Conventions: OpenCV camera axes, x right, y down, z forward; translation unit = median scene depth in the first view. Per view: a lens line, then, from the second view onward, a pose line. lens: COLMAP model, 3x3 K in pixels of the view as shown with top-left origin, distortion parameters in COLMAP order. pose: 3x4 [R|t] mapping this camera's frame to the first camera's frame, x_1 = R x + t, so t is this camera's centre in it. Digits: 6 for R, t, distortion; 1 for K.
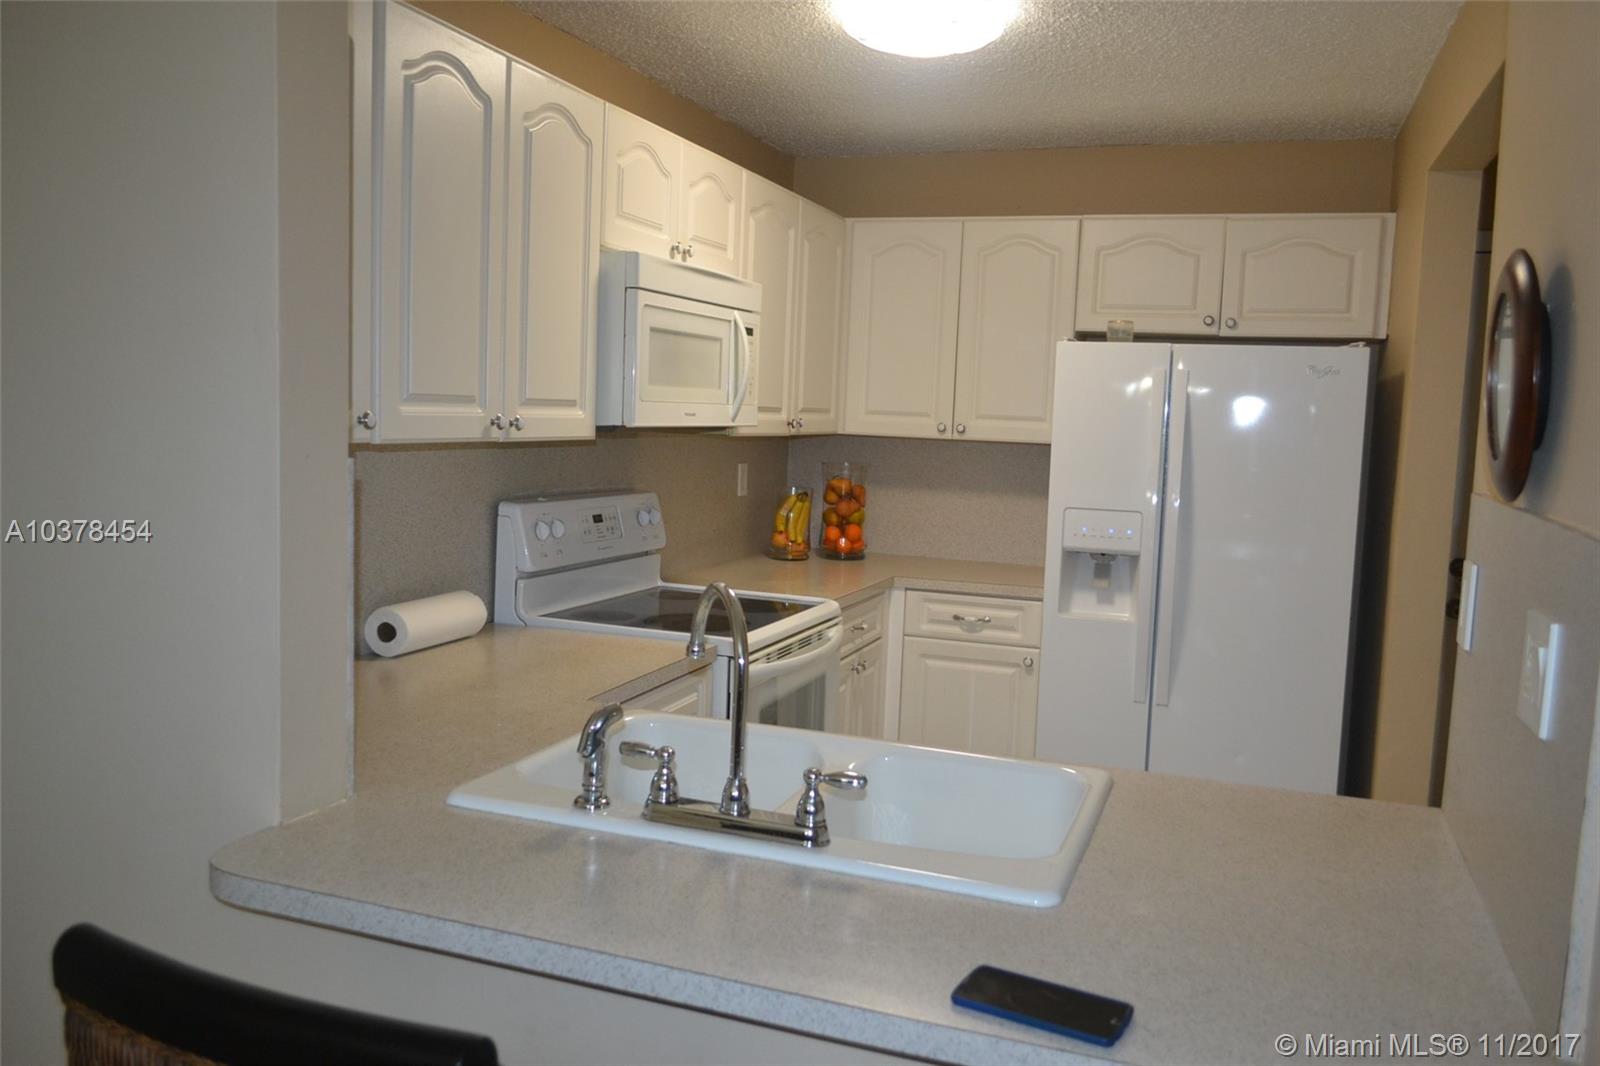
lens RADIAL K [[1277.3, 0, 799.5], [0, 1277.3, 537.7], [0, 0, 1]] dist [-0.019427, 0.002380]
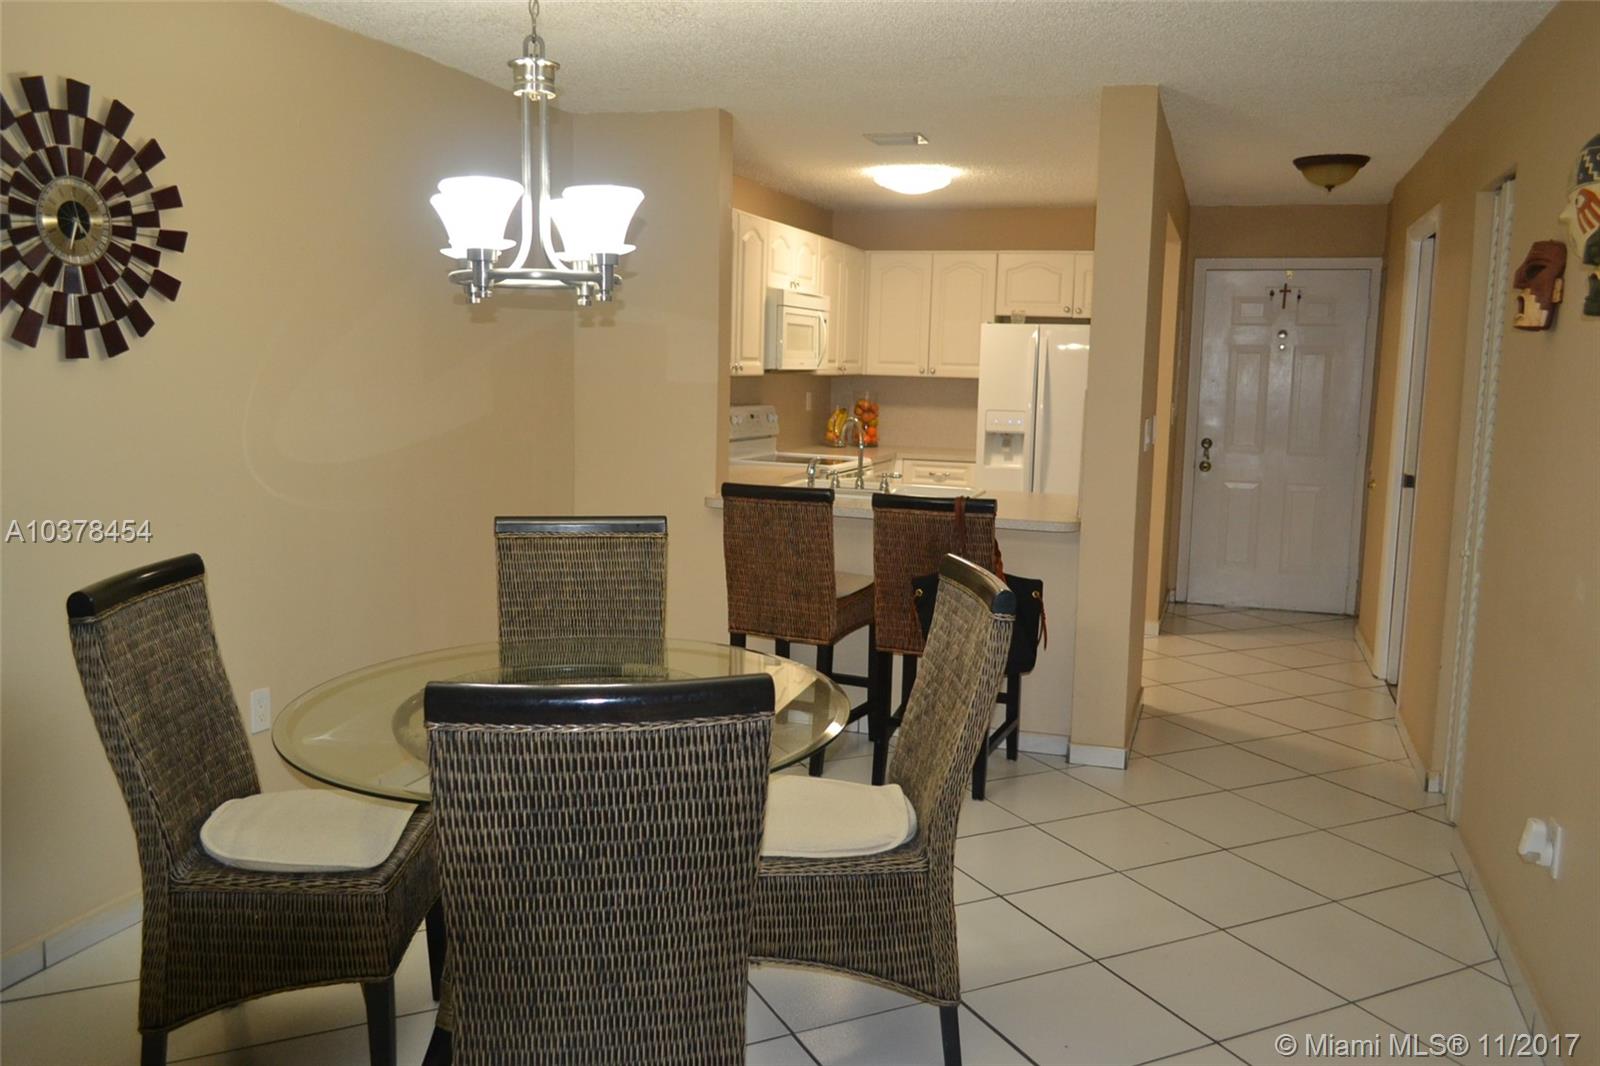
lens RADIAL K [[1277.3, 0, 799.5], [0, 1277.3, 537.7], [0, 0, 1]] dist [-0.019427, 0.002380]
pose [[0.999743, -0.014644, 0.017326, -0.108873], [0.014002, 0.999232, 0.036600, 0.092860], [-0.017849, -0.036348, 0.999180, -0.913970]]
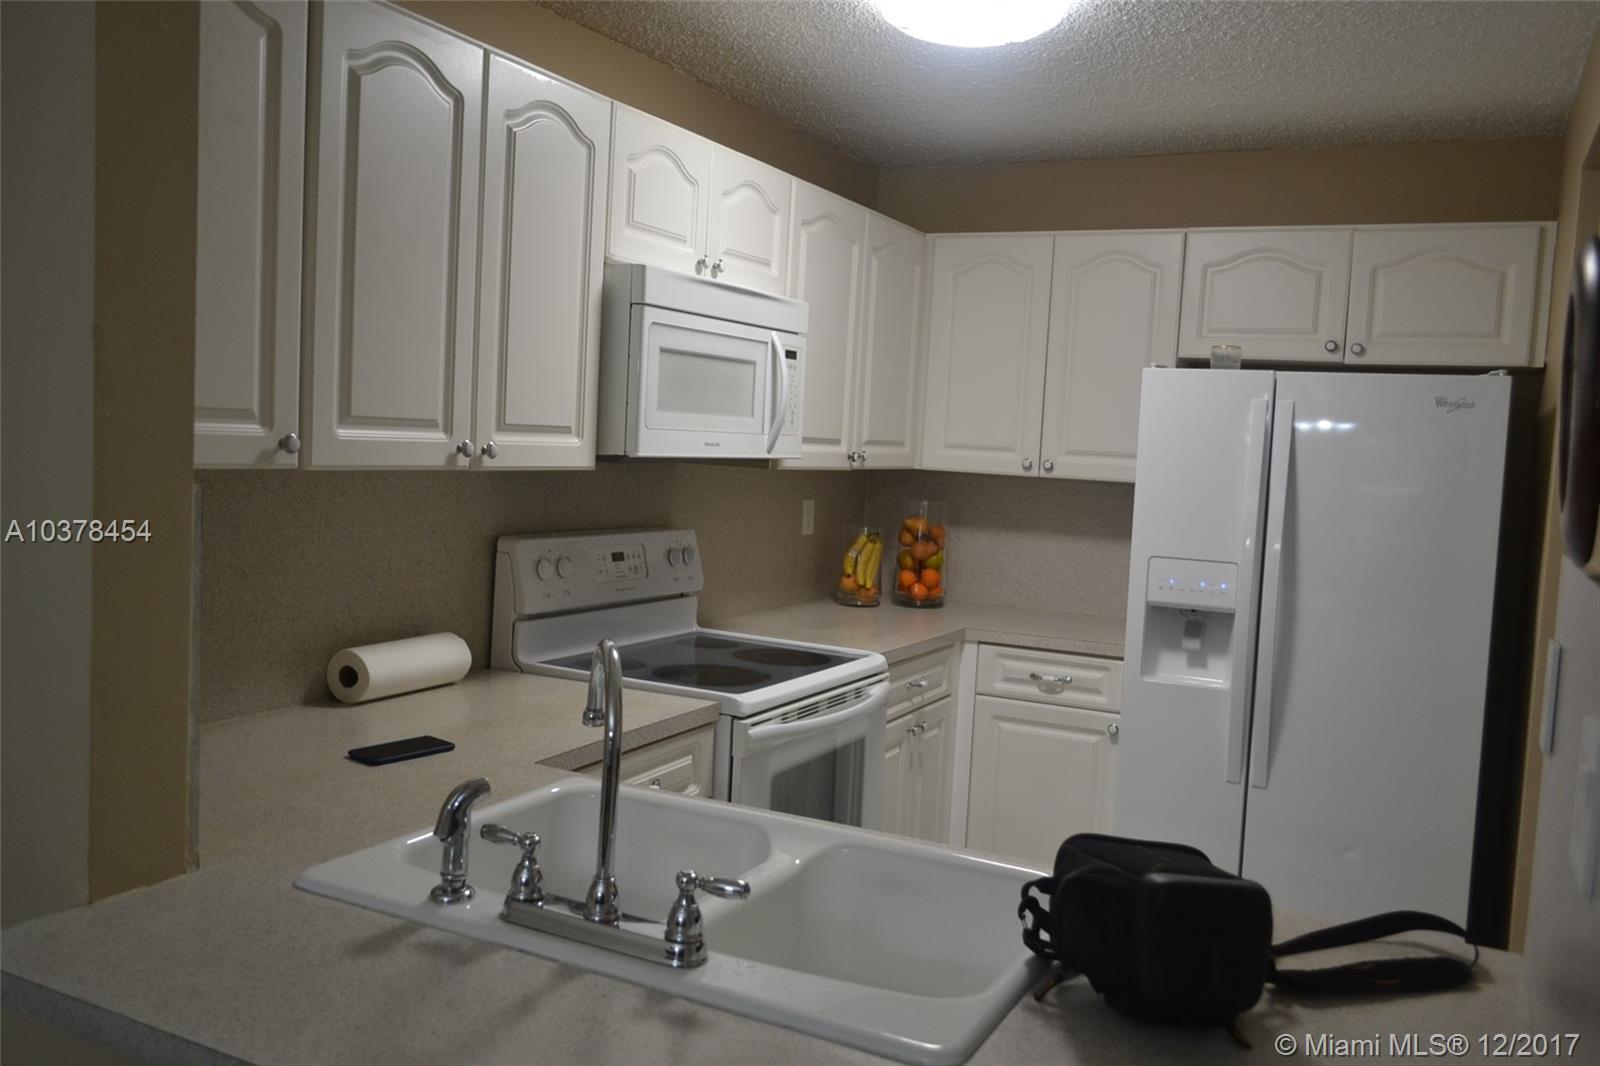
lens RADIAL K [[1327.3, 0, 804.5], [0, 1327.3, 531.9], [0, 0, 1]] dist [-0.000022, -0.005050]
pose [[0.993049, 0.021093, -0.115795, 0.076096], [-0.024952, 0.999177, -0.031976, -0.005112], [0.115025, 0.034643, 0.992758, 0.063042]]
